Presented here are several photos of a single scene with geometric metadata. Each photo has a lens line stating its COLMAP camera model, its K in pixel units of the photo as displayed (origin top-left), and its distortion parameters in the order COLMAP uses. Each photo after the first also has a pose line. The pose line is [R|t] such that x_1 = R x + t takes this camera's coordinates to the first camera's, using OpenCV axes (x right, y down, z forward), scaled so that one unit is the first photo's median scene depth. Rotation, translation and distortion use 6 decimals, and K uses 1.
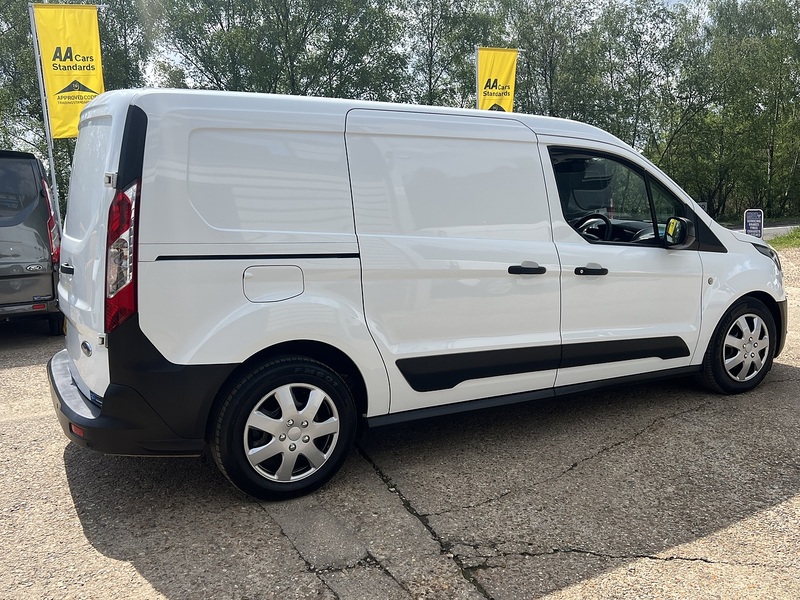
lens RADIAL K [[614.2, 0, 374.1], [0, 614.2, 303.3], [0, 0, 1]] dist [0.045446, -0.047390]
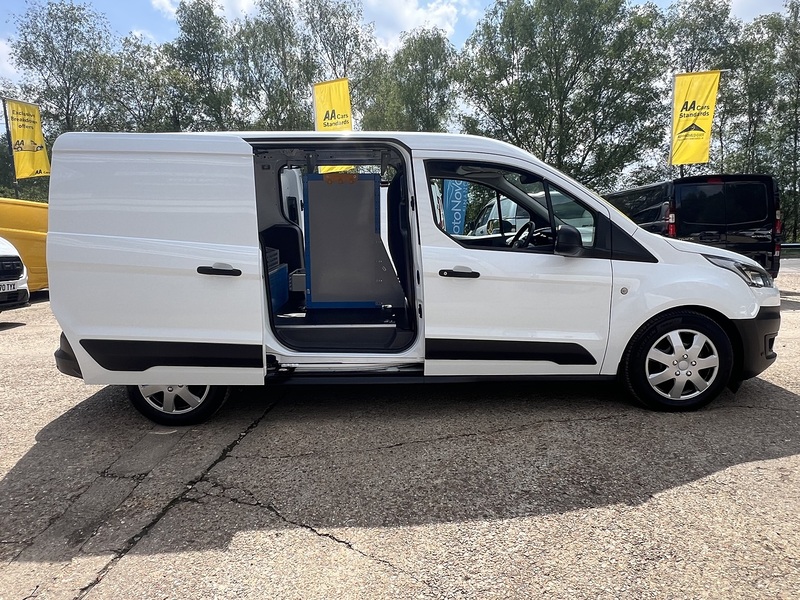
lens RADIAL K [[474.3, 0, 405.9], [0, 474.3, 305.5], [0, 0, 1]] dist [-0.001018, -0.000498]
pose [[0.906445, 0.073289, -0.415916, 0.732161], [-0.064899, 0.997302, 0.034296, -0.022528], [0.417307, -0.004095, 0.908756, 0.241943]]
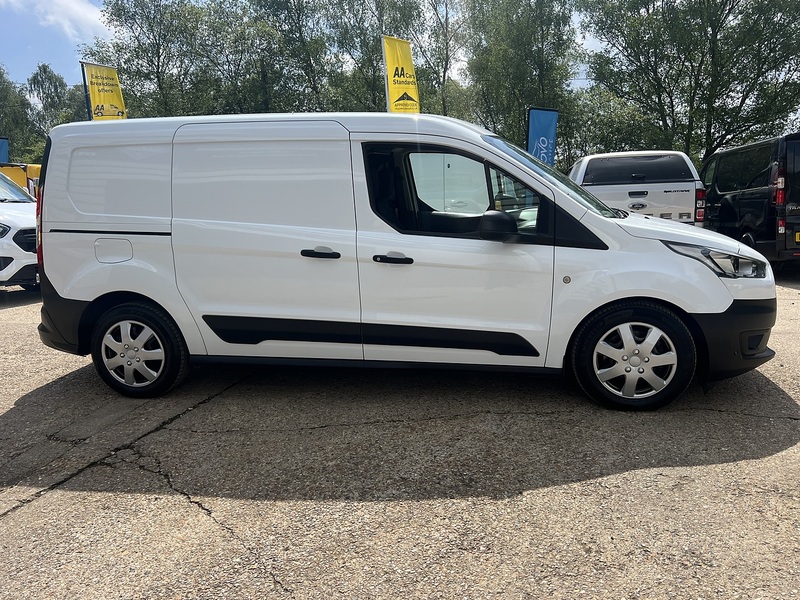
lens RADIAL K [[529.9, 0, 436.2], [0, 529.9, 297.5], [0, 0, 1]] dist [0.038175, -0.028759]
pose [[0.831000, 0.110791, -0.545129, 1.094797], [-0.077653, 0.993475, 0.083537, -0.081677], [0.550826, -0.027088, 0.834180, 0.322779]]
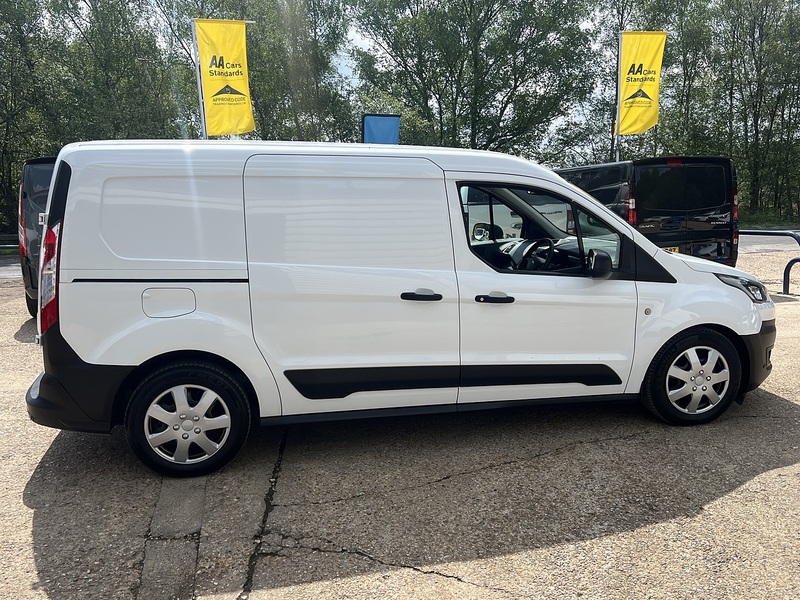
lens RADIAL K [[601.6, 0, 400.0], [0, 601.6, 300.0], [0, 0, 1]] dist [0.045029, -0.047188]
pose [[0.969401, 0.055600, -0.239104, 0.523179], [-0.048342, 0.998178, 0.036117, -0.094804], [0.240677, -0.023453, 0.970322, -0.054792]]
